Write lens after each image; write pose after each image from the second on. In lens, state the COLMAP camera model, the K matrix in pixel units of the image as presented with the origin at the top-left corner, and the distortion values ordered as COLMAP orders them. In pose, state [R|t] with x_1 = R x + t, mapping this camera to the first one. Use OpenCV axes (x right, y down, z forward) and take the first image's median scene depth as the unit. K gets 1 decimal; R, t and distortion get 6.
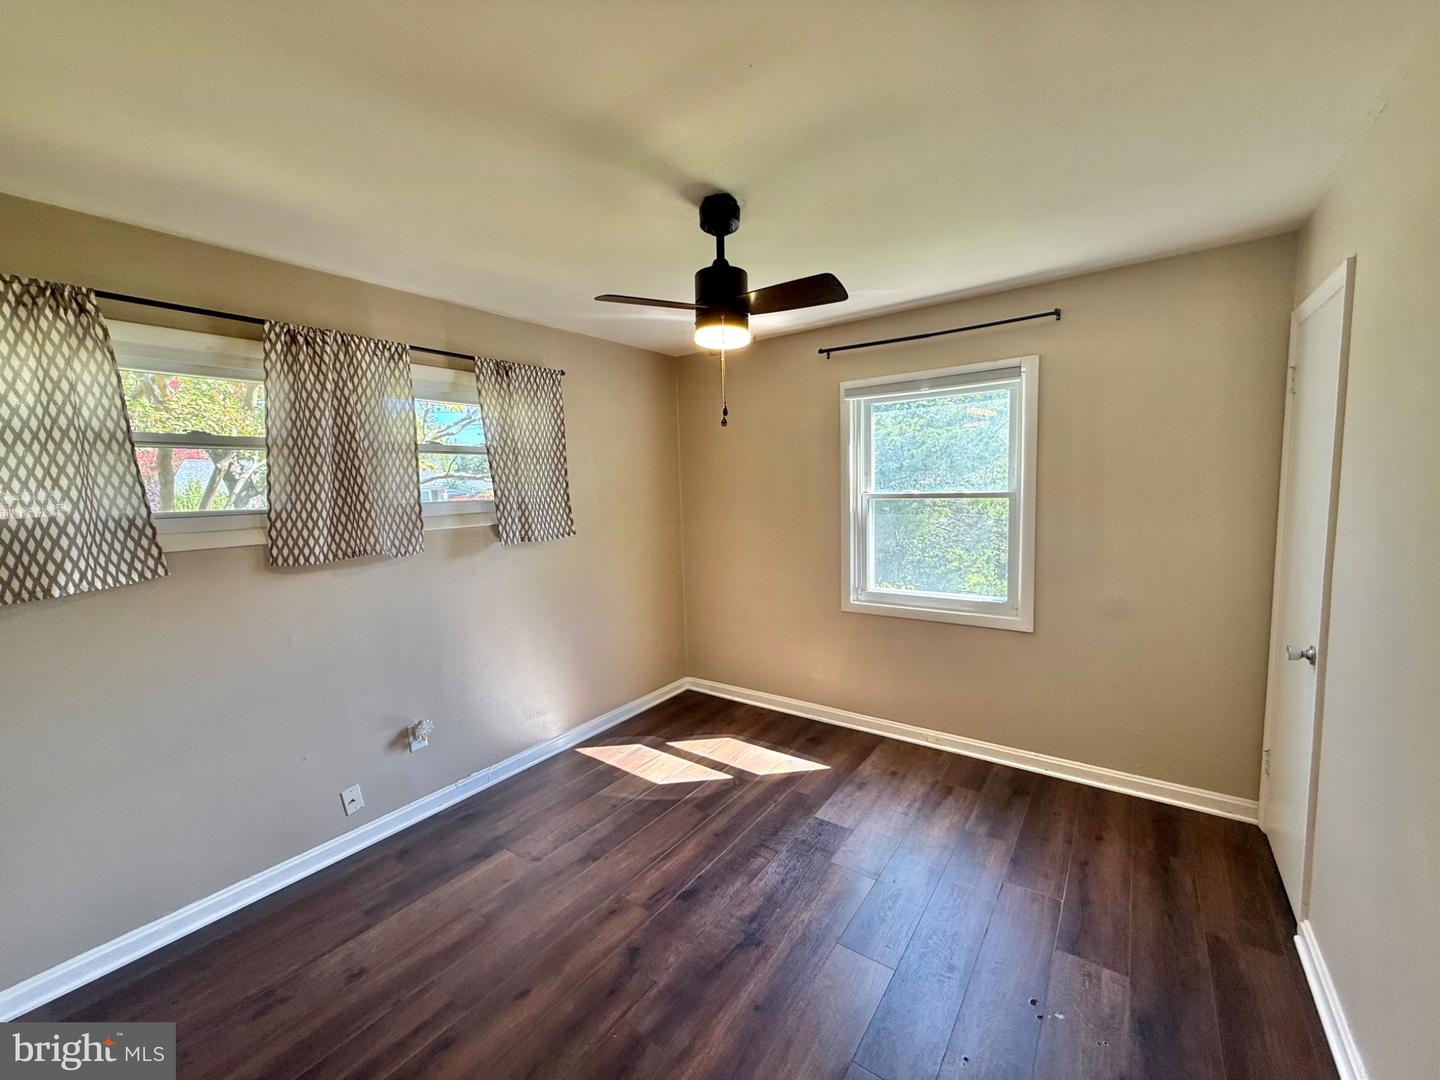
lens RADIAL K [[565.2, 0, 723.6], [0, 565.2, 534.5], [0, 0, 1]] dist [0.001942, 0.000284]
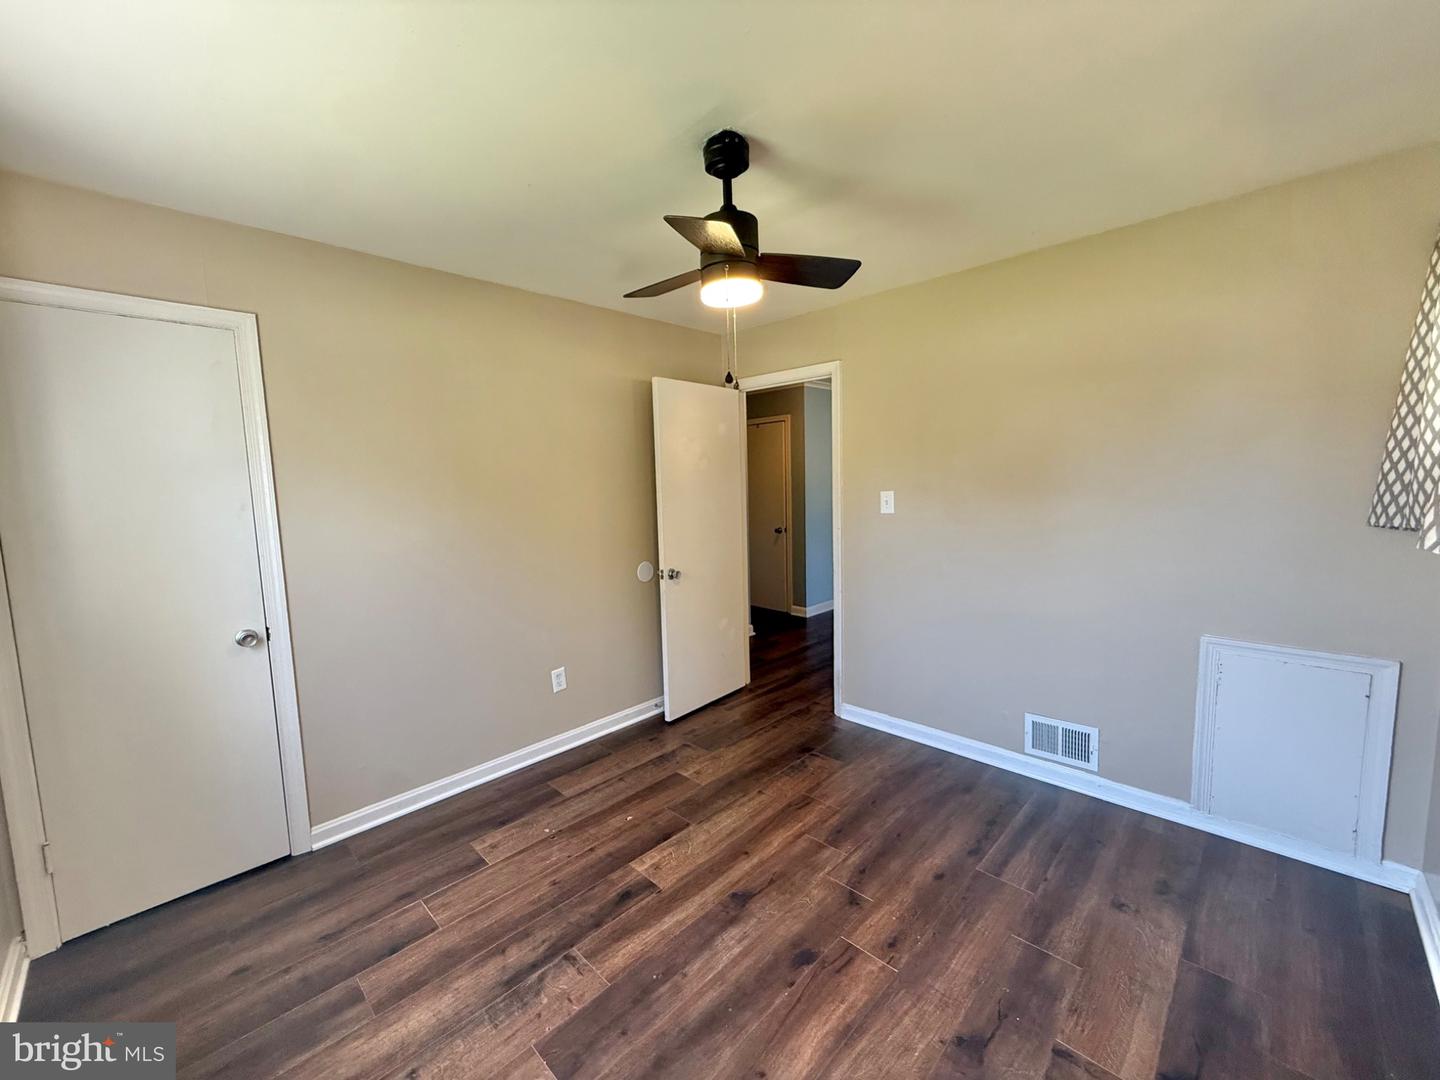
lens RADIAL K [[565.2, 0, 723.6], [0, 565.2, 534.5], [0, 0, 1]] dist [0.001942, 0.000284]
pose [[-0.987190, 0.041427, 0.154077, -0.116414], [0.070274, 0.979883, 0.186792, -0.143718], [-0.143239, 0.195227, -0.970242, 2.004440]]
